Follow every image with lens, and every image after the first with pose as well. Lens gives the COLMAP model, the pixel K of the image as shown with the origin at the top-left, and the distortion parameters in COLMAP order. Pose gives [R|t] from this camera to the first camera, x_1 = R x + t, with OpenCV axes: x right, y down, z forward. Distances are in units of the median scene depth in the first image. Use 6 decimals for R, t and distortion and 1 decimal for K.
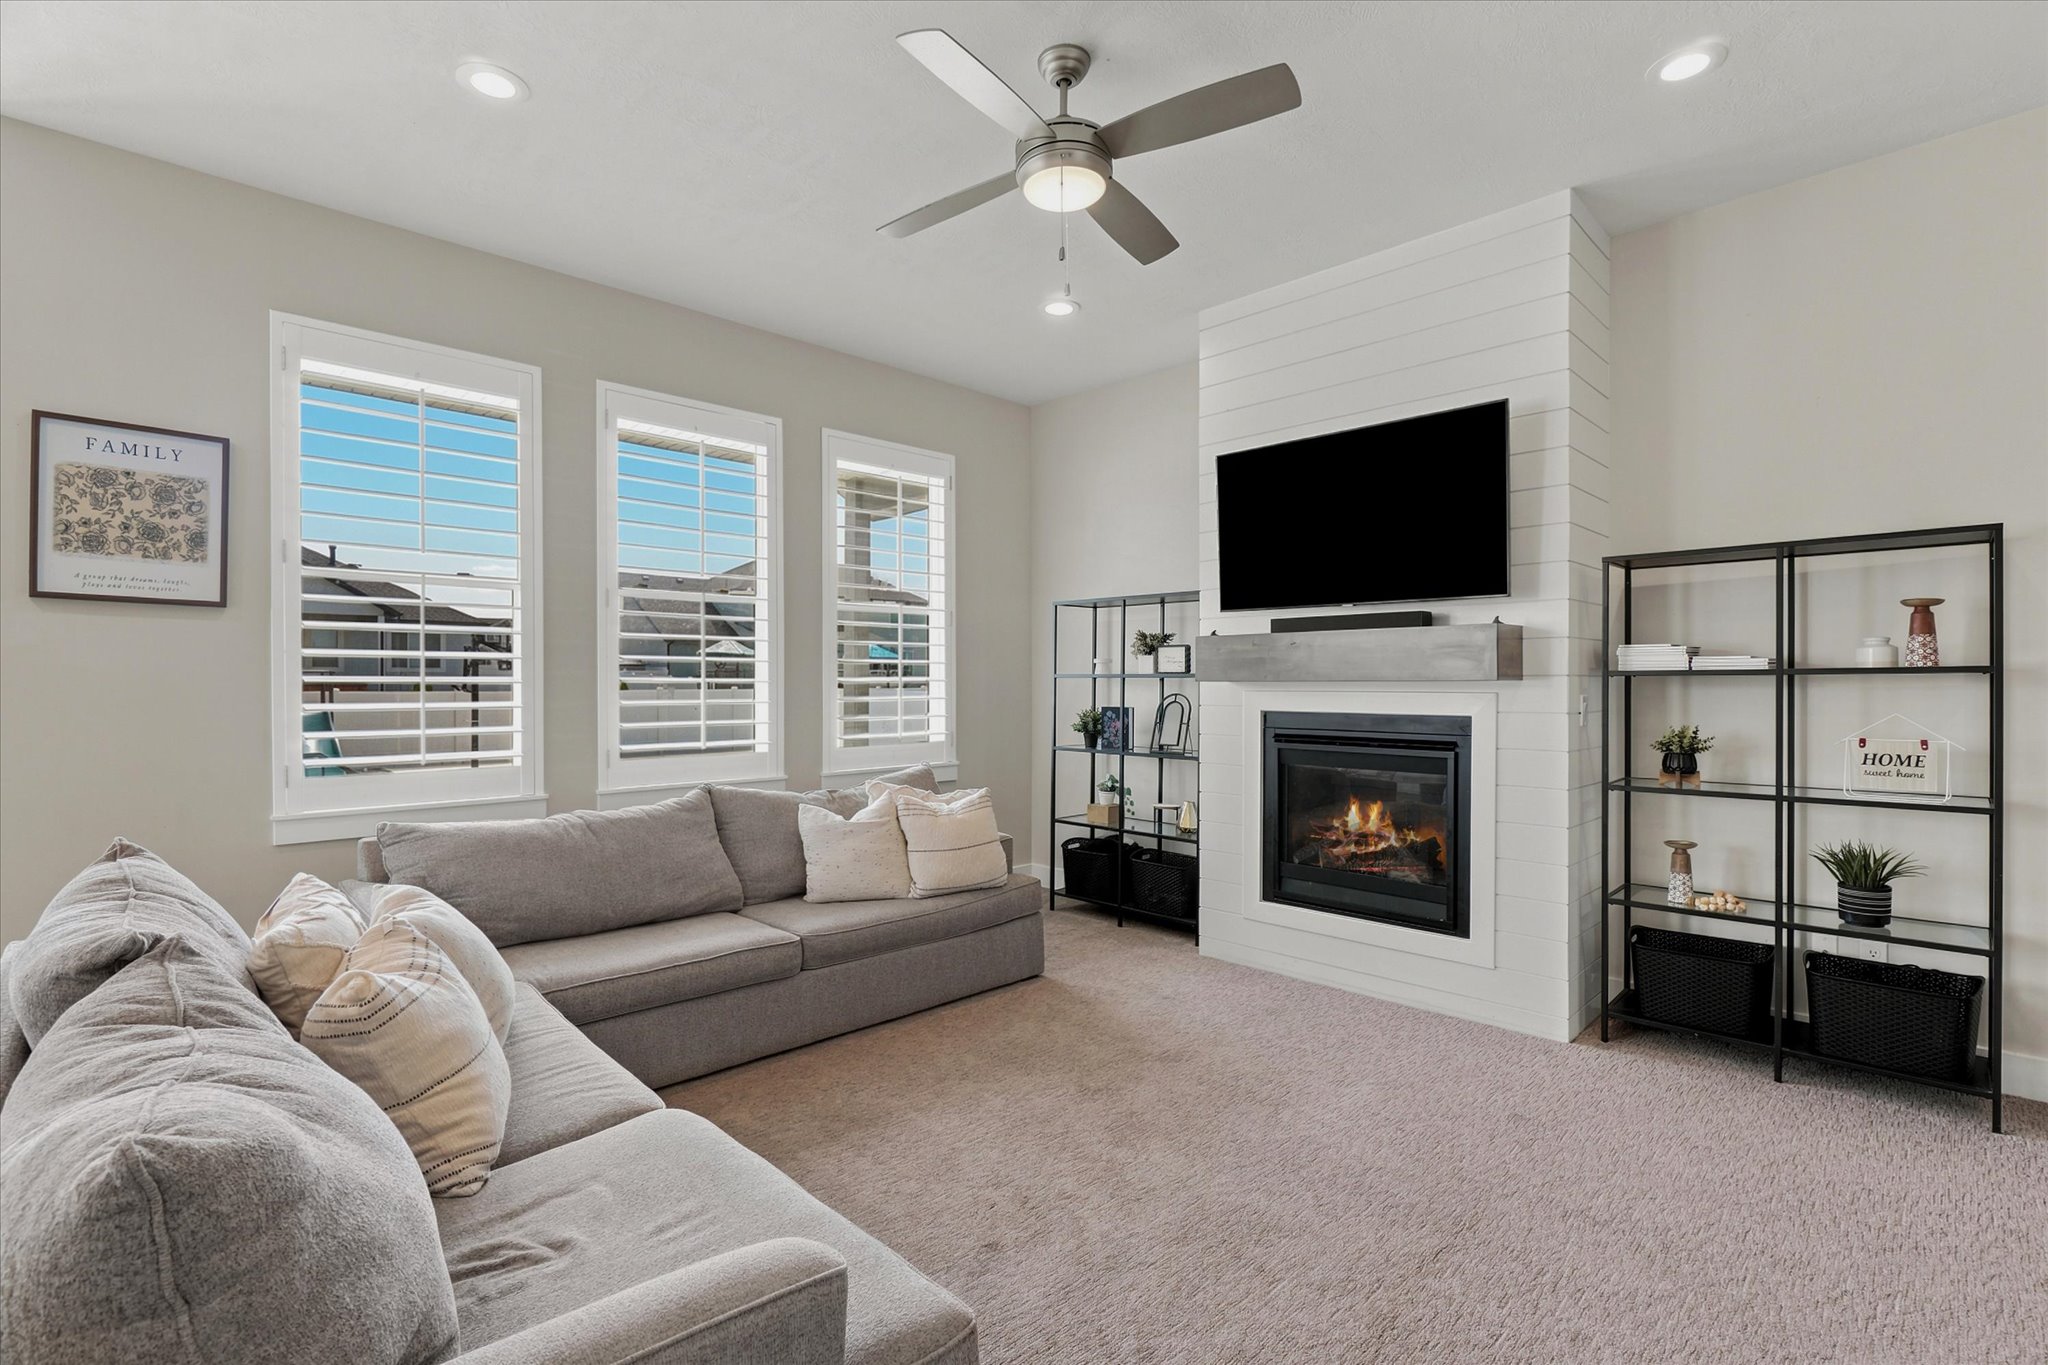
lens RADIAL K [[960.0, 0, 1012.3], [0, 960.0, 680.4], [0, 0, 1]] dist [0.002906, -0.002401]
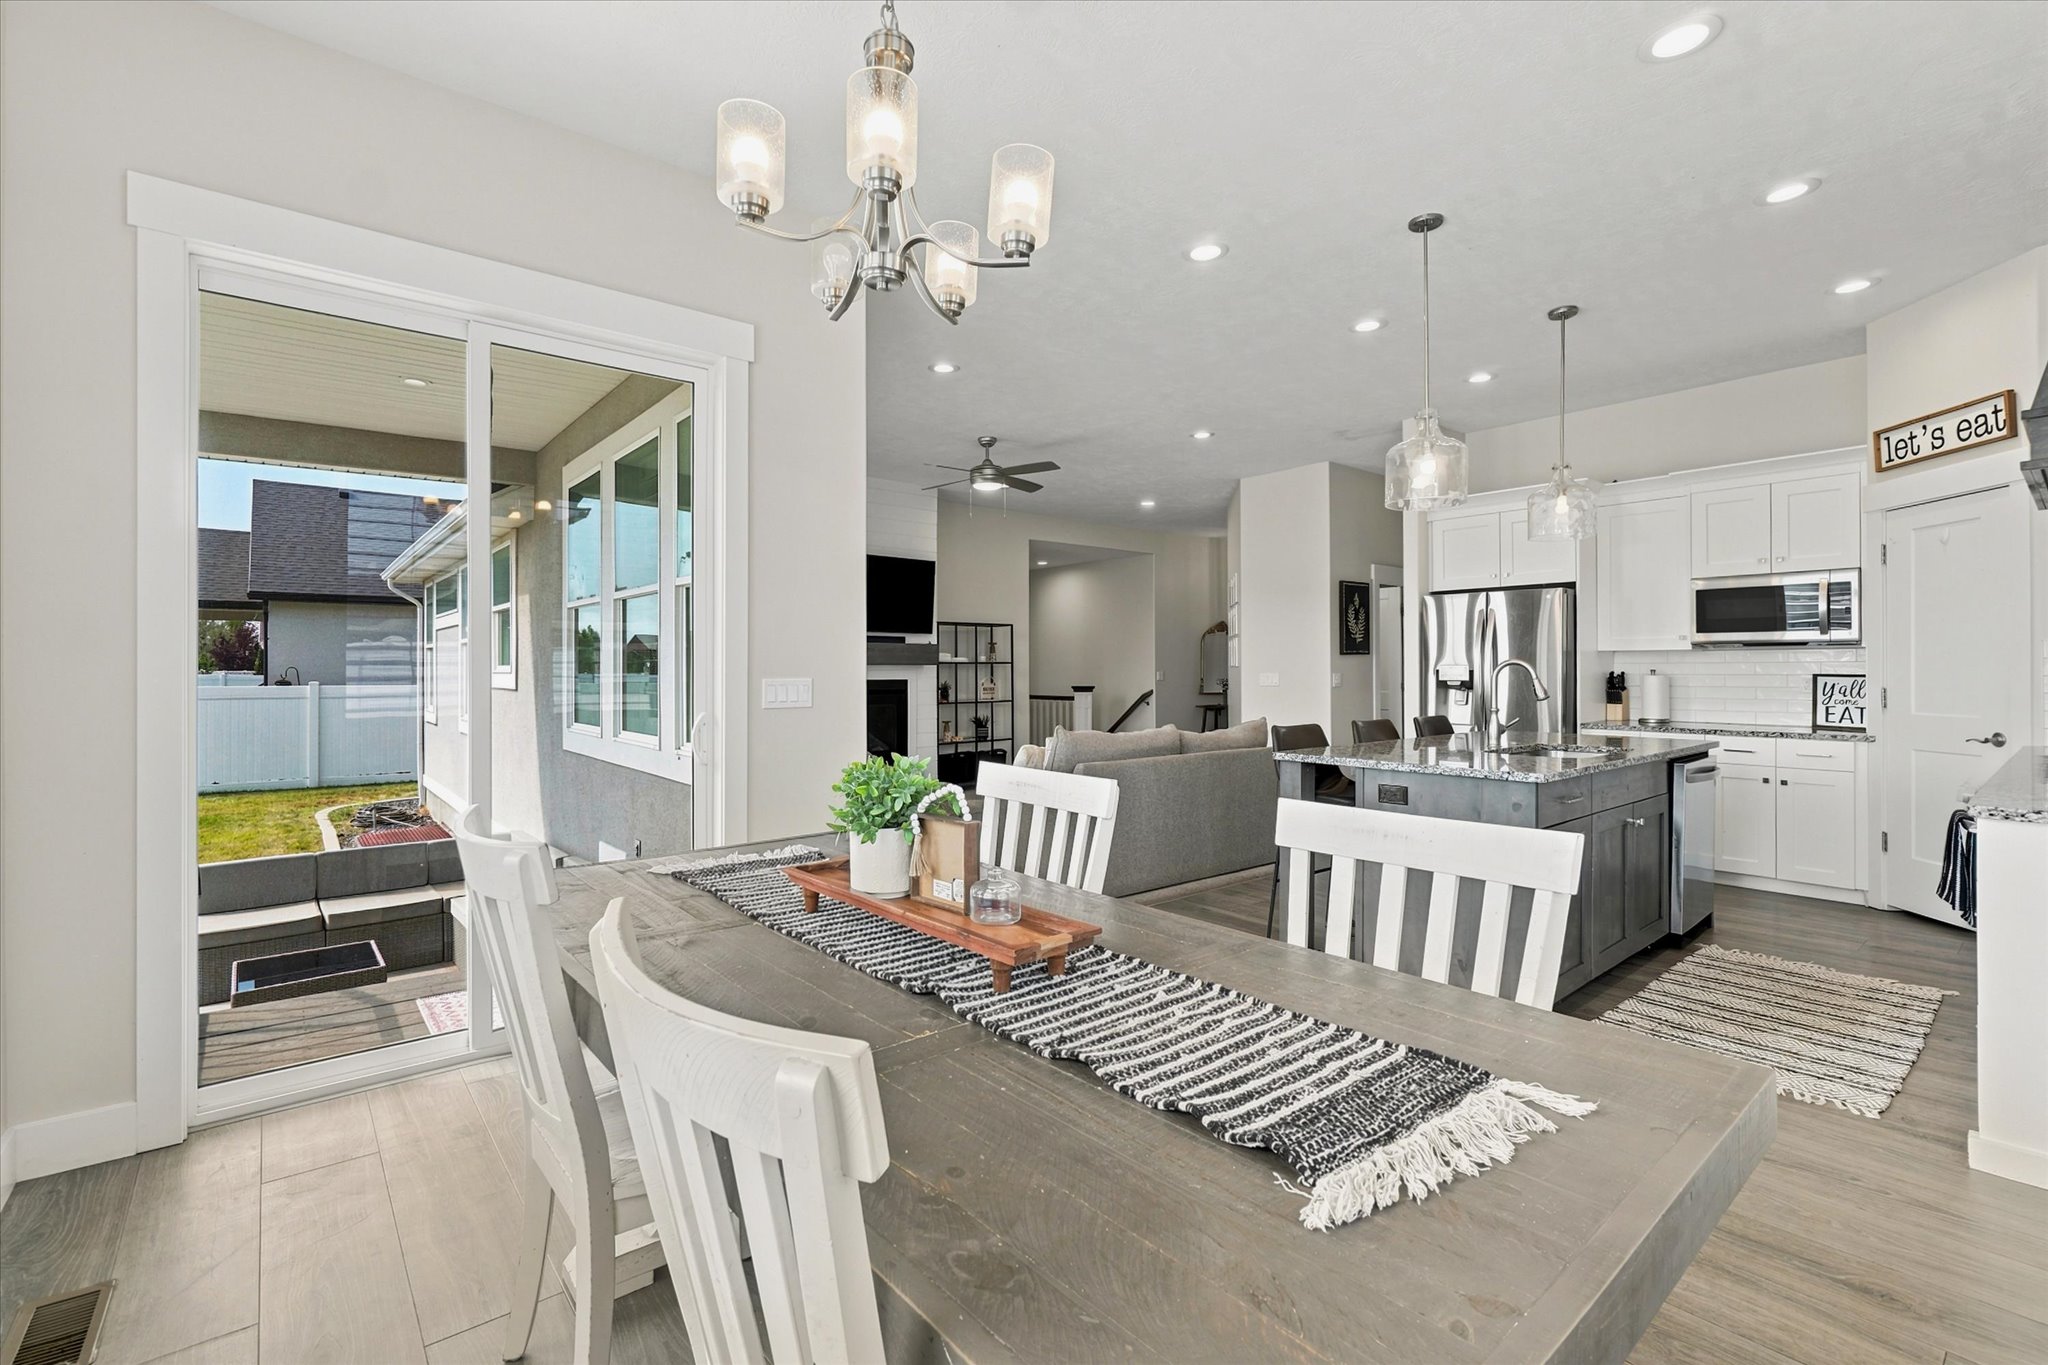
lens RADIAL K [[900.5, 0, 1017.4], [0, 900.5, 669.9], [0, 0, 1]] dist [0.008547, -0.001269]
pose [[0.072095, 0.003280, 0.997392, -1.769588], [0.000755, 0.999994, -0.003343, 0.019159], [-0.997397, 0.000994, 0.072092, 0.517499]]
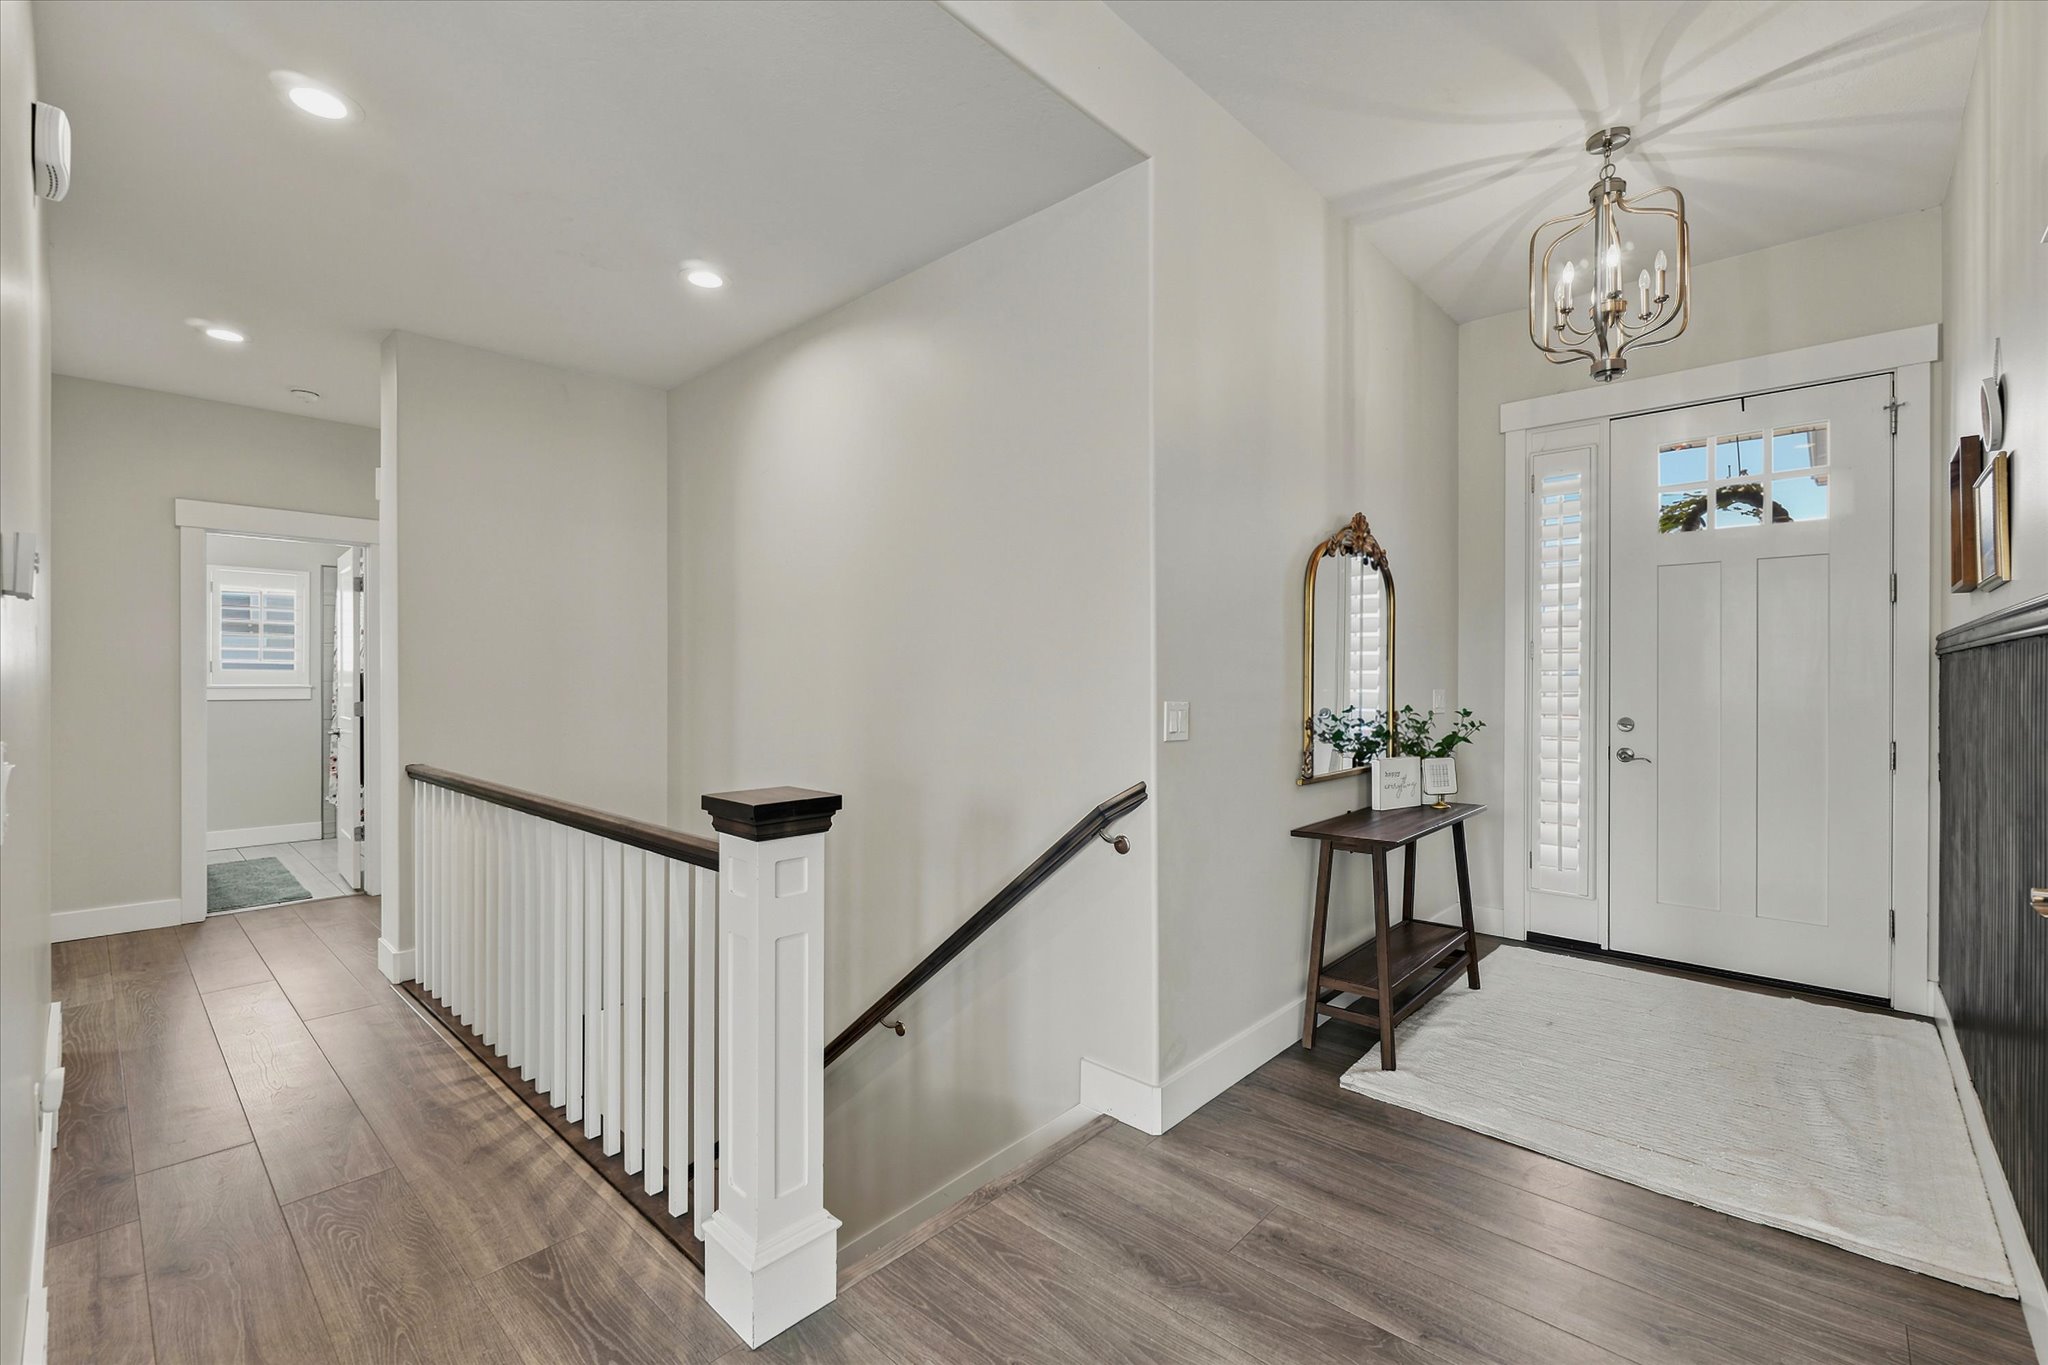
lens RADIAL K [[869.8, 0, 1013.8], [0, 869.8, 690.1], [0, 0, 1]] dist [0.000087, 0.000043]
pose [[-0.051731, -0.006614, 0.998639, 0.666012], [0.000875, 0.999977, 0.006669, 0.001589], [-0.998661, 0.001219, -0.051724, 0.410077]]
